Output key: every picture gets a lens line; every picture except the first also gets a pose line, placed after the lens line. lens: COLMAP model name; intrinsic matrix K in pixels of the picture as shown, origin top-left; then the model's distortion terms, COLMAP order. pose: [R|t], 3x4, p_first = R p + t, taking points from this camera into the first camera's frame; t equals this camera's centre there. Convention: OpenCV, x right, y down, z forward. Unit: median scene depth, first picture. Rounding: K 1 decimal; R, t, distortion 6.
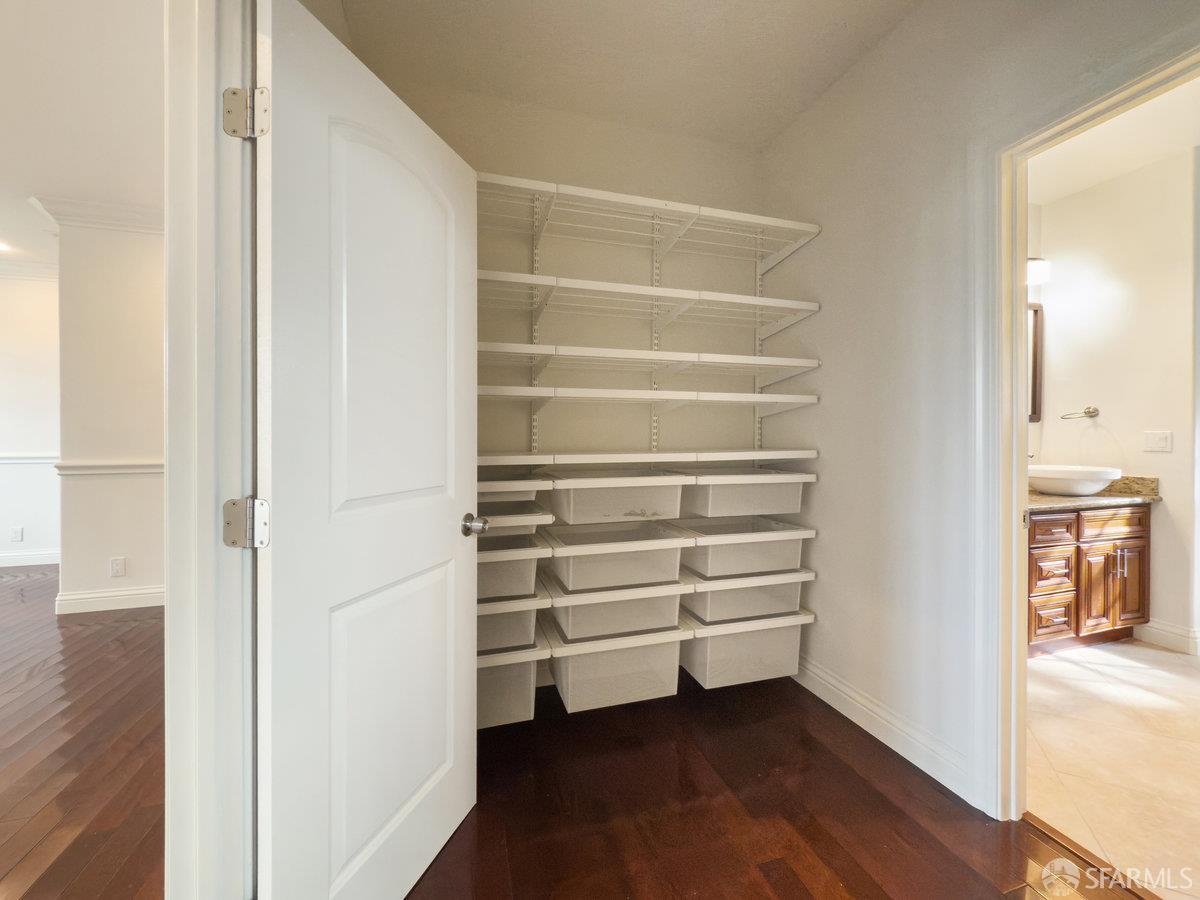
lens RADIAL K [[488.8, 0, 595.5], [0, 488.8, 438.9], [0, 0, 1]] dist [0.002496, -0.000522]
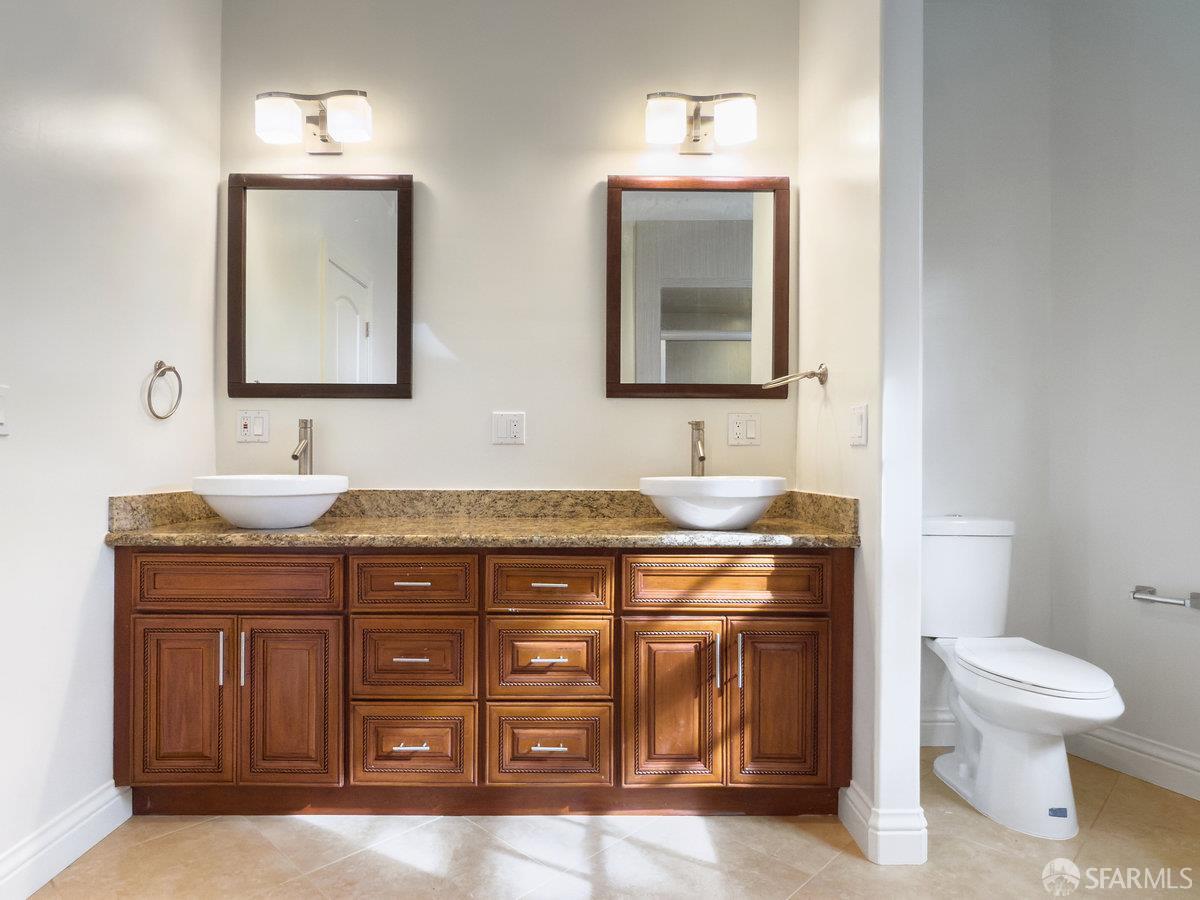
lens RADIAL K [[712.0, 0, 594.2], [0, 712.0, 461.6], [0, 0, 1]] dist [-0.005858, 0.000327]
pose [[0.951942, 0.005878, -0.306222, 1.165394], [-0.007533, 0.999963, -0.004222, 0.049210], [0.306186, 0.006326, 0.951951, 0.243629]]
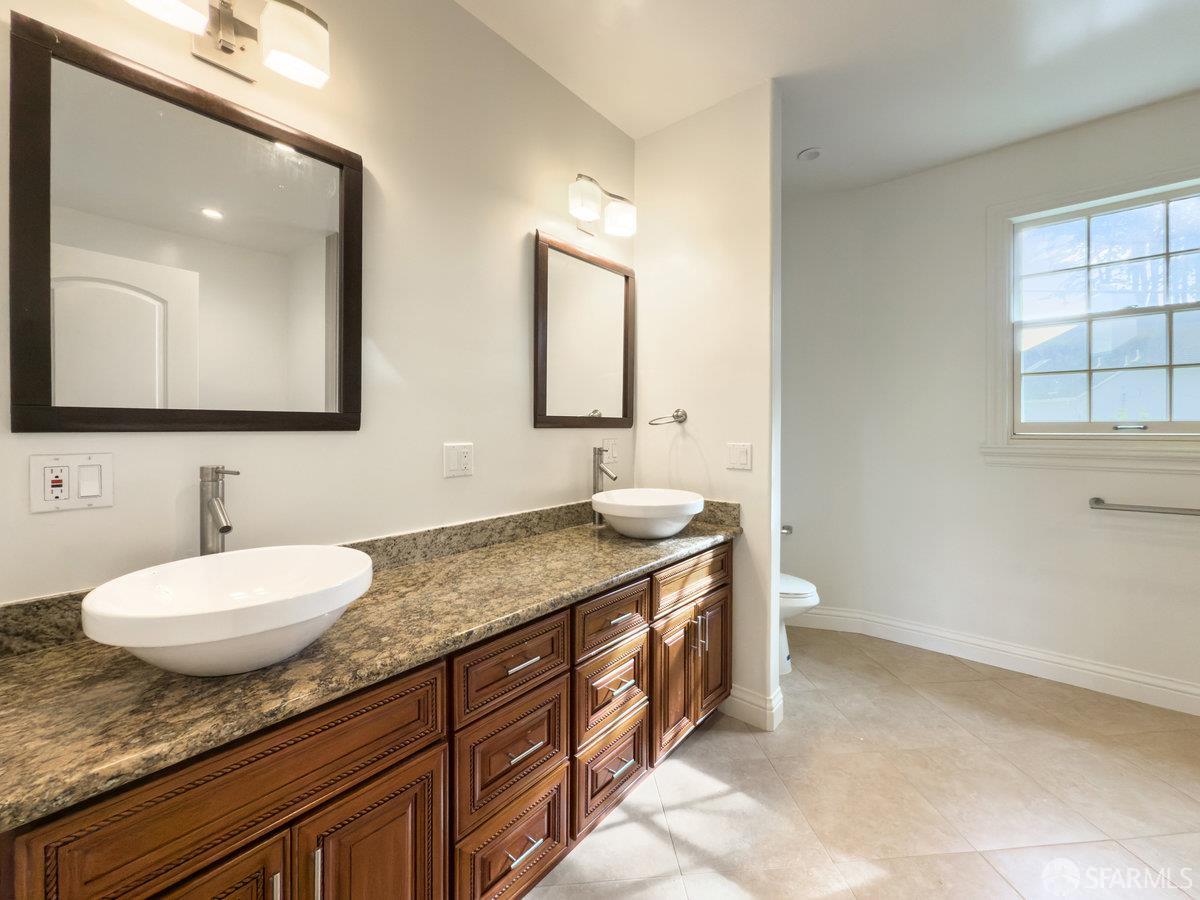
lens RADIAL K [[488.8, 0, 594.1], [0, 488.8, 431.8], [0, 0, 1]] dist [0.002496, -0.000522]
pose [[0.850506, -0.003547, 0.525953, 0.572799], [0.000934, 0.999986, 0.005233, -0.039476], [-0.525964, -0.003960, 0.850498, 0.485779]]
